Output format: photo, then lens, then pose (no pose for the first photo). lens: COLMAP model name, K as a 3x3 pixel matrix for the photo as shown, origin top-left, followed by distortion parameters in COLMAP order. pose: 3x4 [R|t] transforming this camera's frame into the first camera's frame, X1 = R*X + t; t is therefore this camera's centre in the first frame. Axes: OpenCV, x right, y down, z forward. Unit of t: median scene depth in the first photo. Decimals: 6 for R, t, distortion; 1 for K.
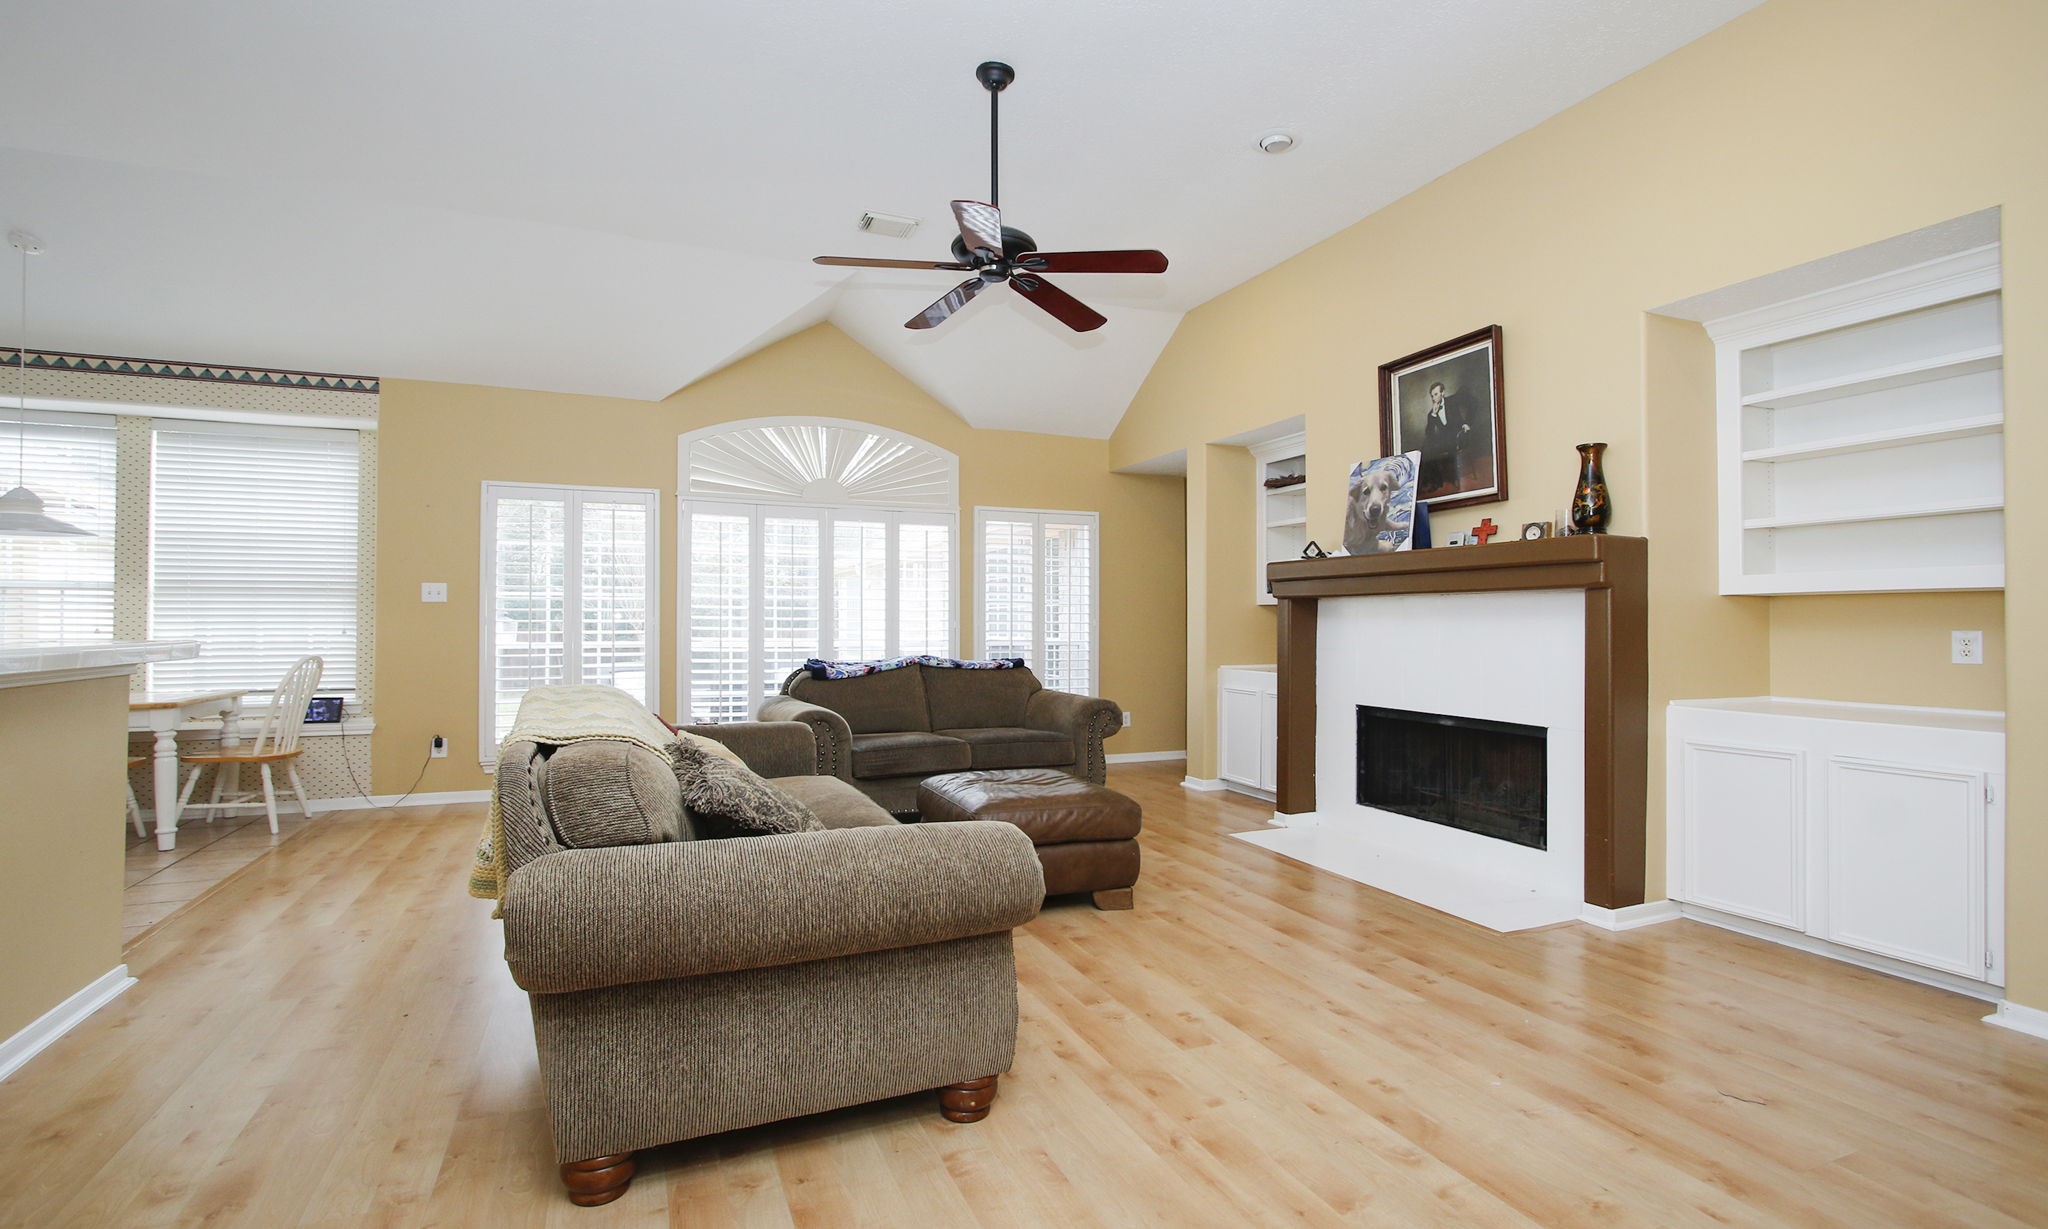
lens RADIAL K [[979.2, 0, 1063.2], [0, 979.2, 602.7], [0, 0, 1]] dist [-0.020219, 0.002816]
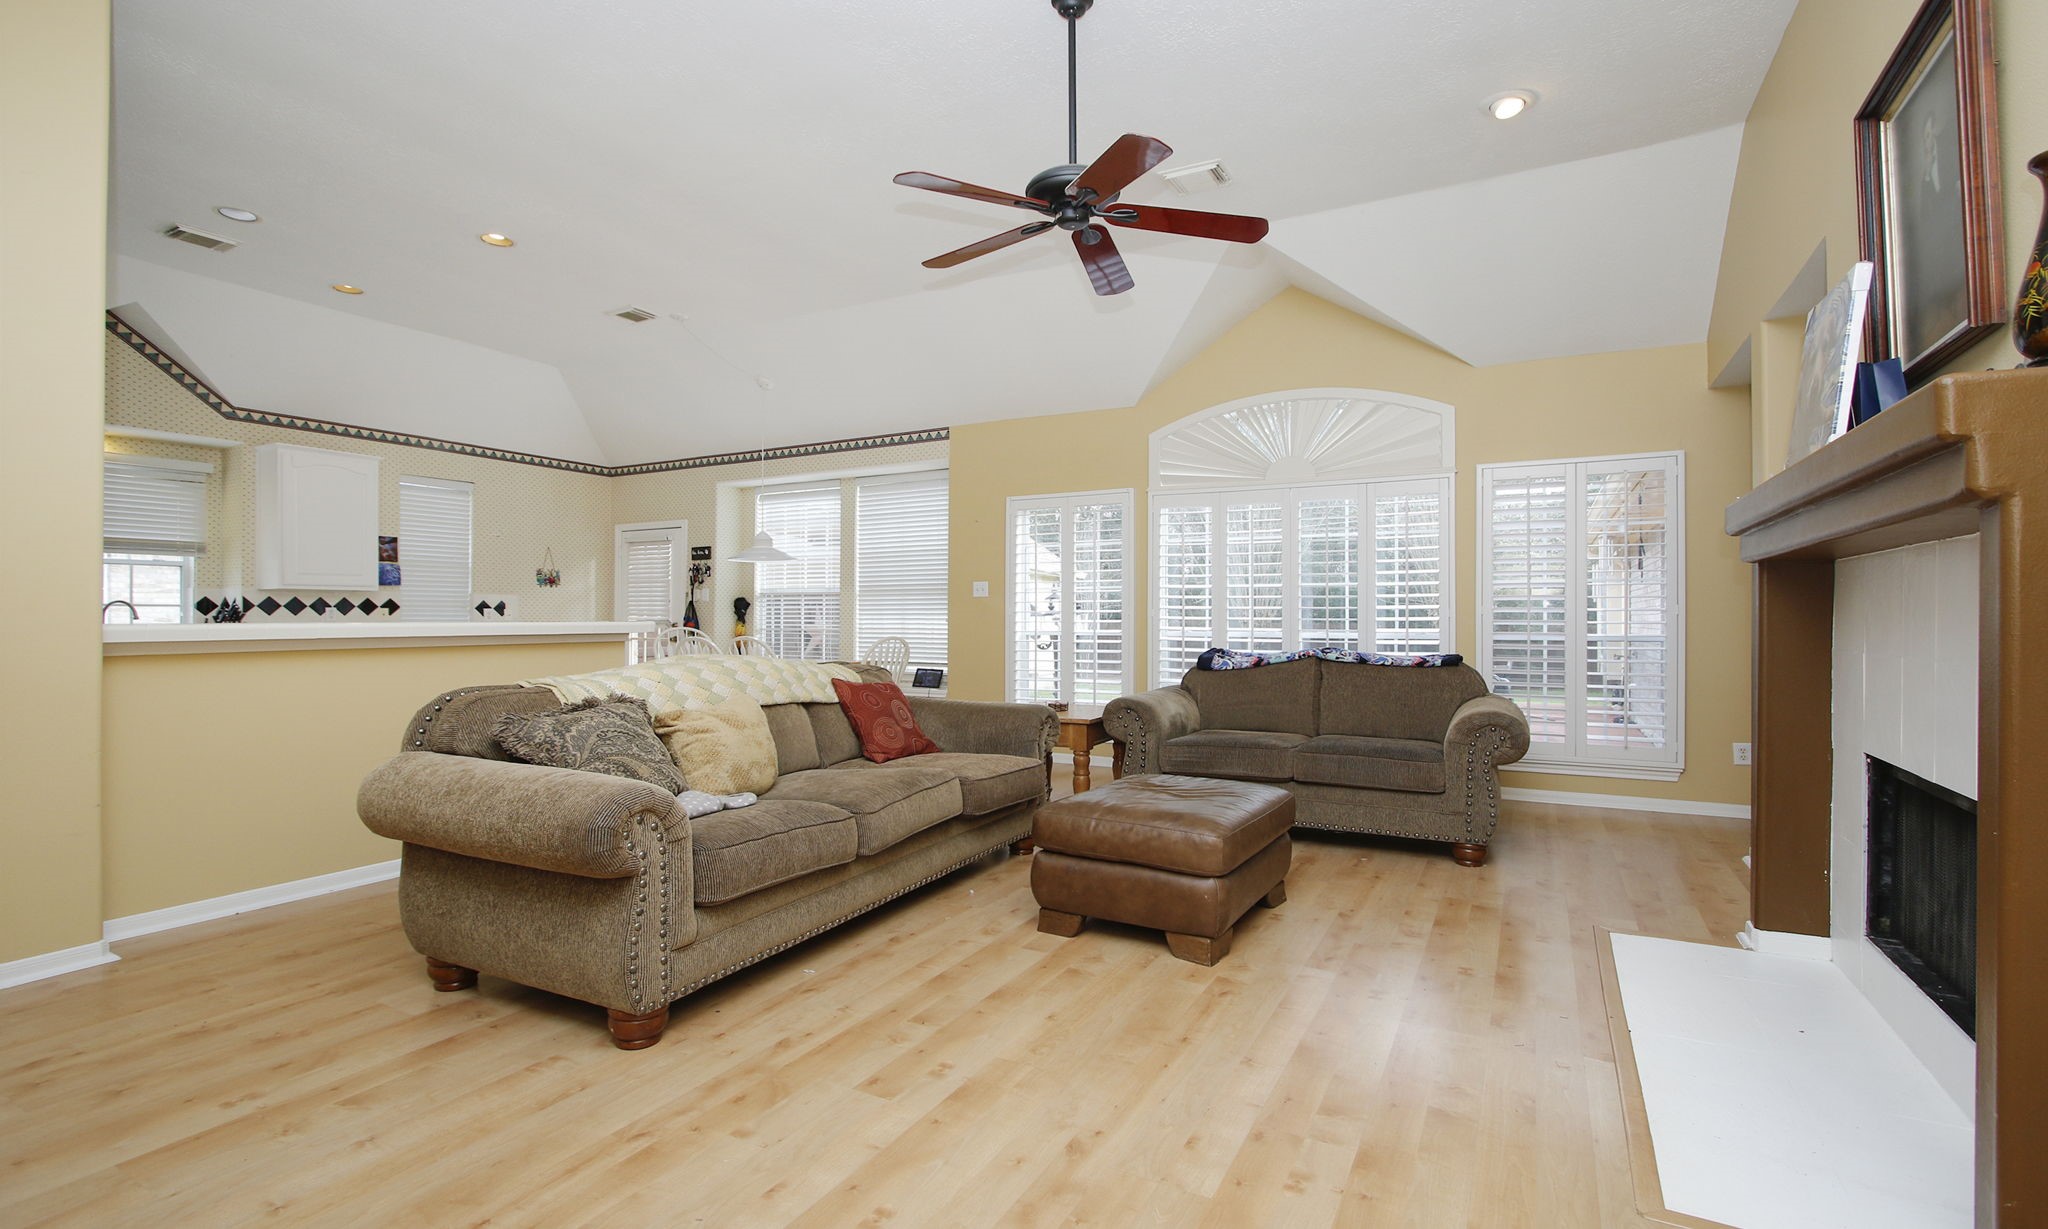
lens RADIAL K [[979.2, 0, 988.8], [0, 979.2, 611.2], [0, 0, 1]] dist [-0.020219, 0.002816]
pose [[0.583231, -0.007633, -0.812270, 0.510512], [0.018891, 0.999813, 0.004169, 0.016518], [0.812086, -0.017776, 0.583266, 0.335688]]
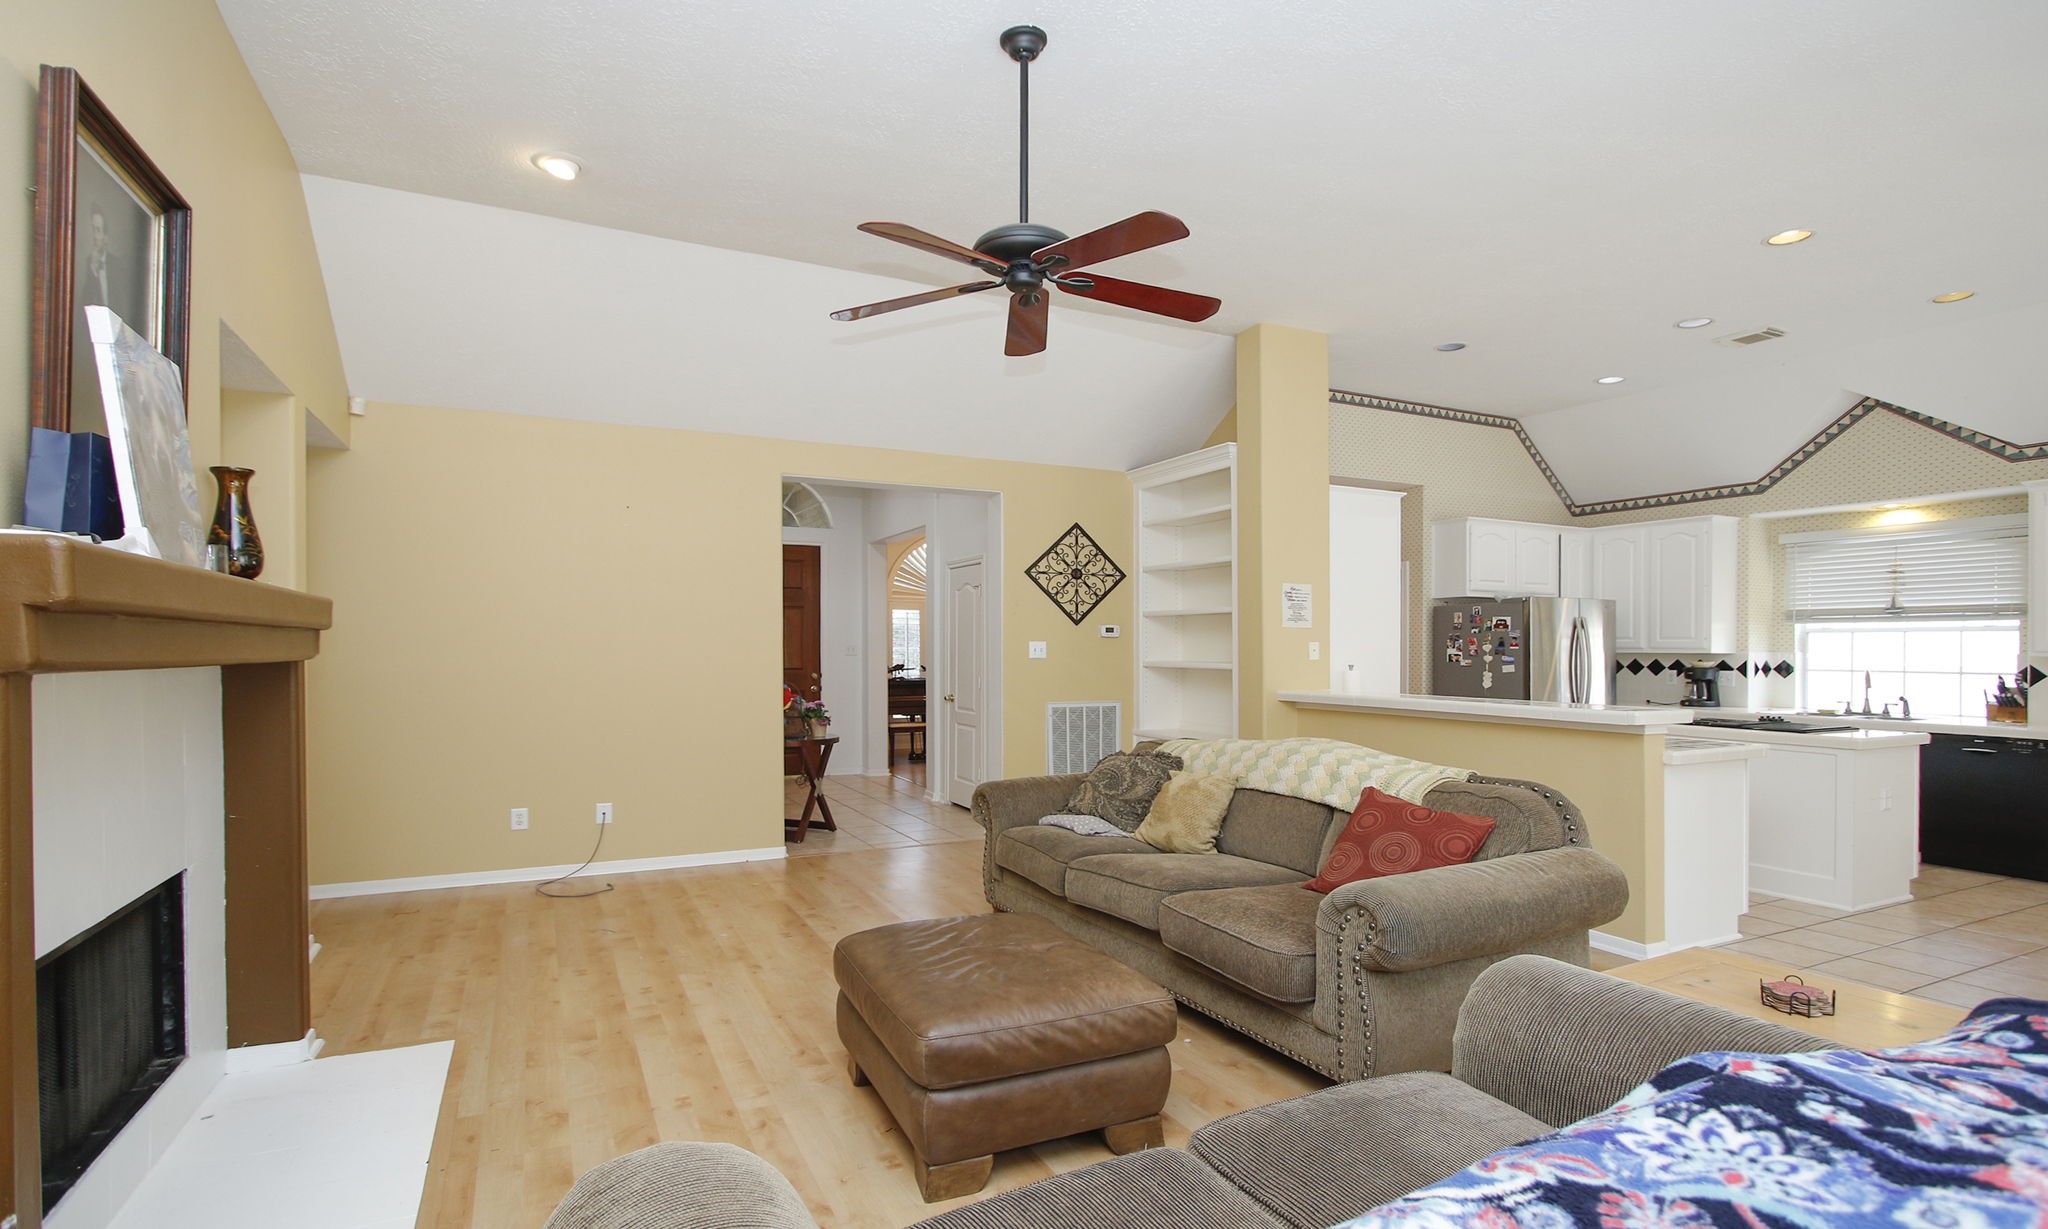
lens RADIAL K [[979.2, 0, 1053.0], [0, 979.2, 647.1], [0, 0, 1]] dist [-0.020219, 0.002816]
pose [[-0.998520, -0.009441, -0.053561, -0.037537], [-0.008075, 0.999638, -0.025674, -0.003439], [0.053784, -0.025204, -0.998234, 1.503349]]
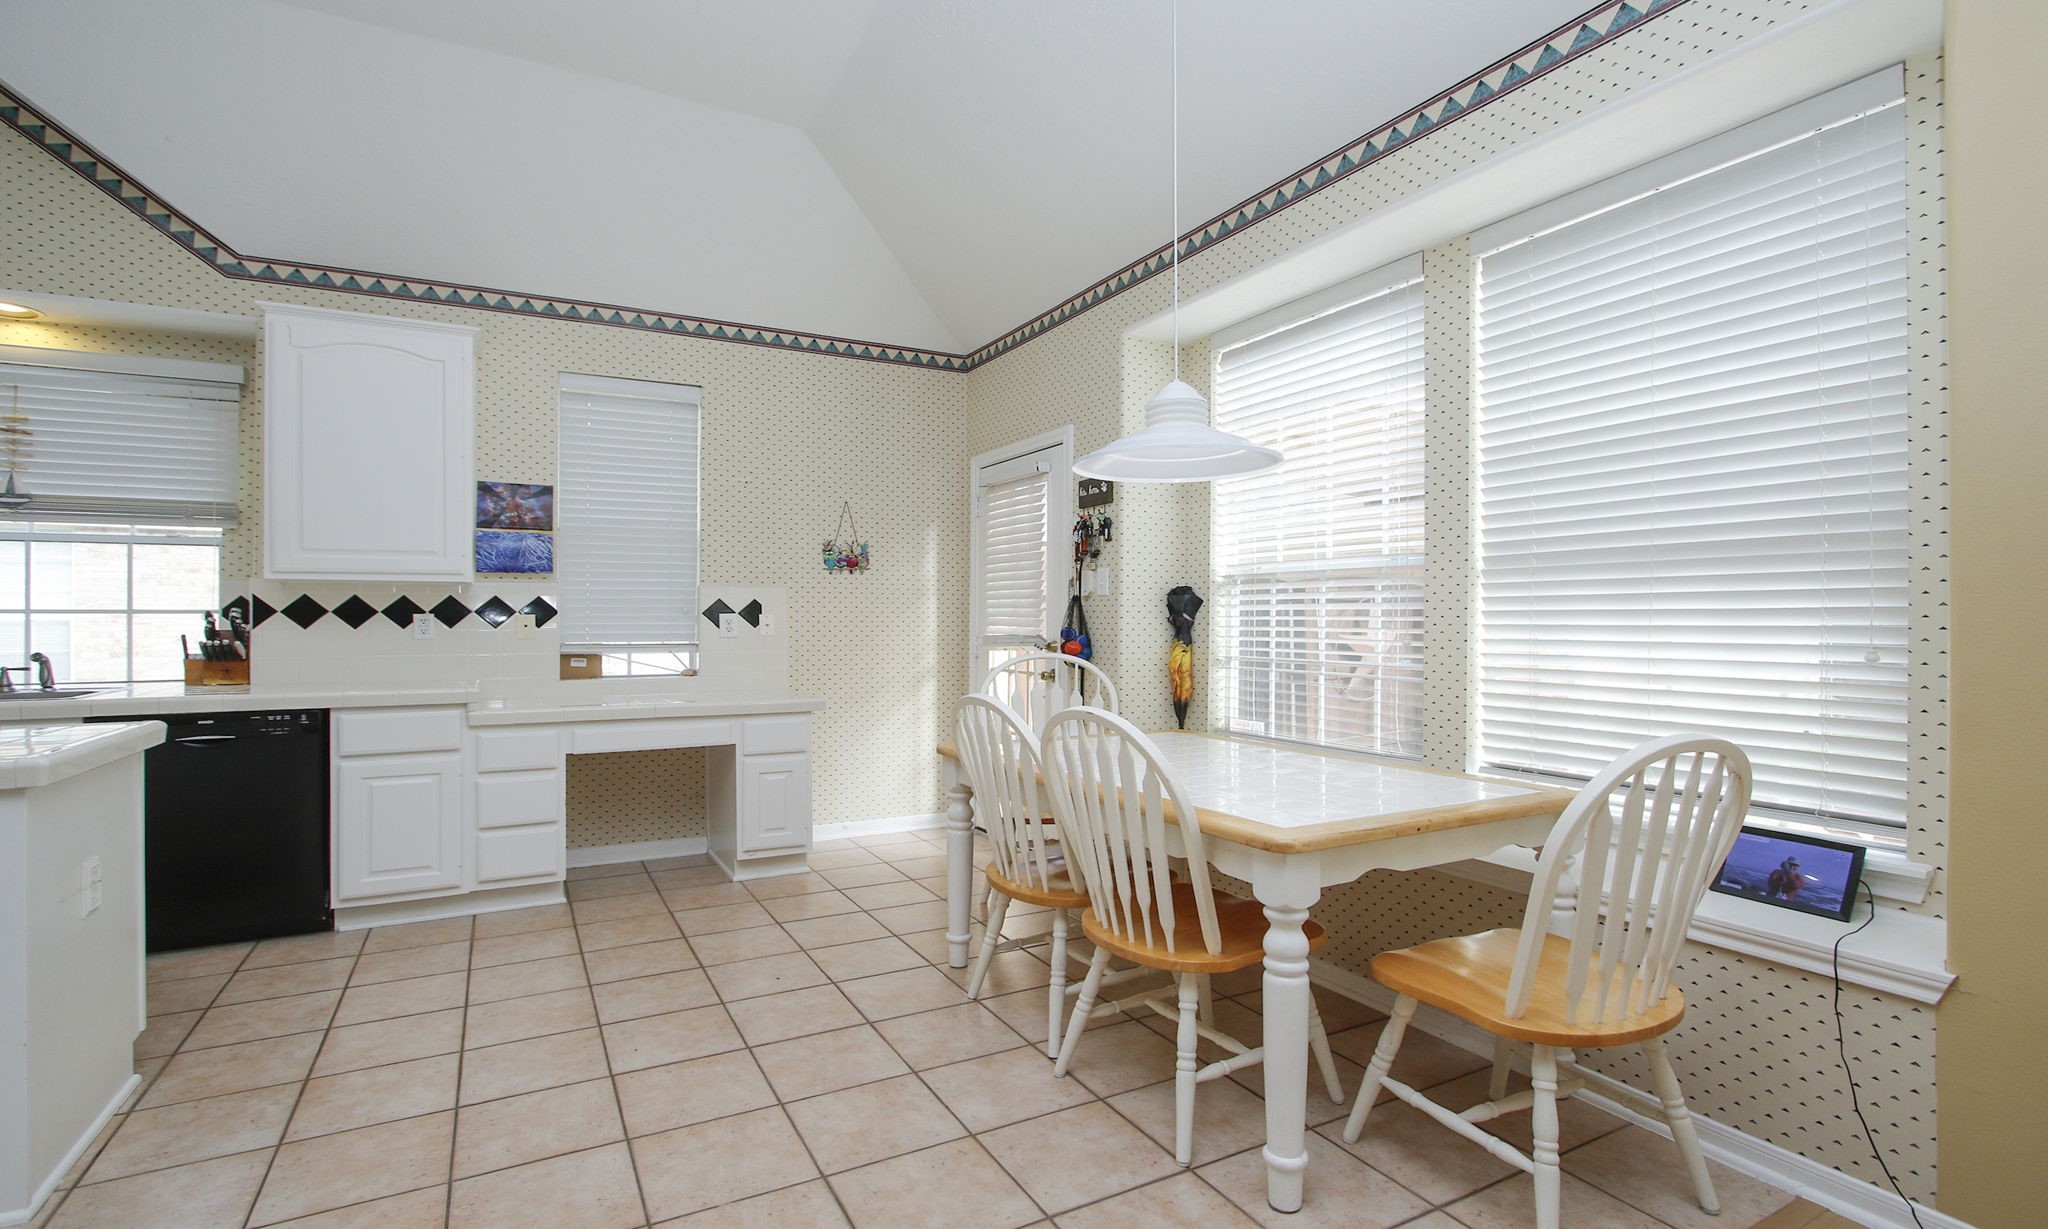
lens RADIAL K [[979.2, 0, 983.6], [0, 979.2, 610.5], [0, 0, 1]] dist [-0.020219, 0.002816]
pose [[0.063908, -0.009234, -0.997913, -0.540431], [0.022654, 0.999713, -0.007800, 0.011907], [0.997699, -0.022108, 0.064099, 0.858746]]
